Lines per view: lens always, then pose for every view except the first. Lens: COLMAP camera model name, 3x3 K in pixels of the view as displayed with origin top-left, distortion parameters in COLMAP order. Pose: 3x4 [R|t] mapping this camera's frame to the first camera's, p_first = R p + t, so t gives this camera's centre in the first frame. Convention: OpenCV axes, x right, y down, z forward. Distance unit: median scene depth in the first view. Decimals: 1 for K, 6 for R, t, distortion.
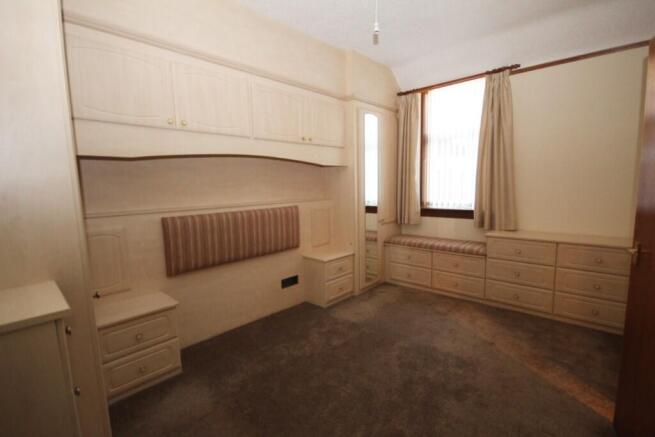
lens RADIAL K [[301.1, 0, 331.7], [0, 301.1, 218.7], [0, 0, 1]] dist [0.005570, -0.008185]
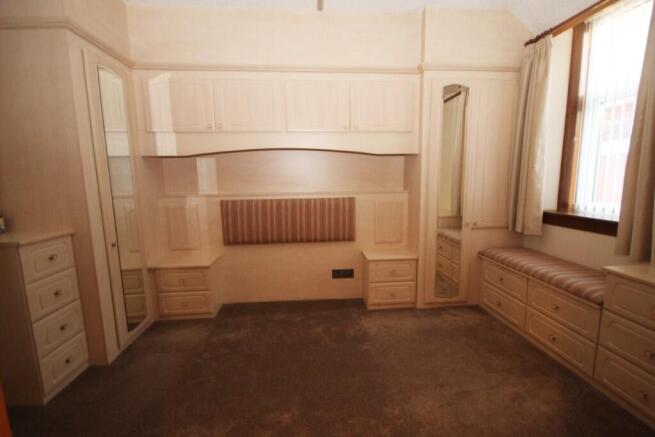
lens RADIAL K [[301.1, 0, 330.2], [0, 301.1, 218.2], [0, 0, 1]] dist [0.005570, -0.008185]
pose [[0.741066, 0.100272, -0.663903, 0.474768], [-0.078267, 0.994946, 0.062906, -0.031521], [0.666855, 0.005344, 0.745168, 0.236426]]
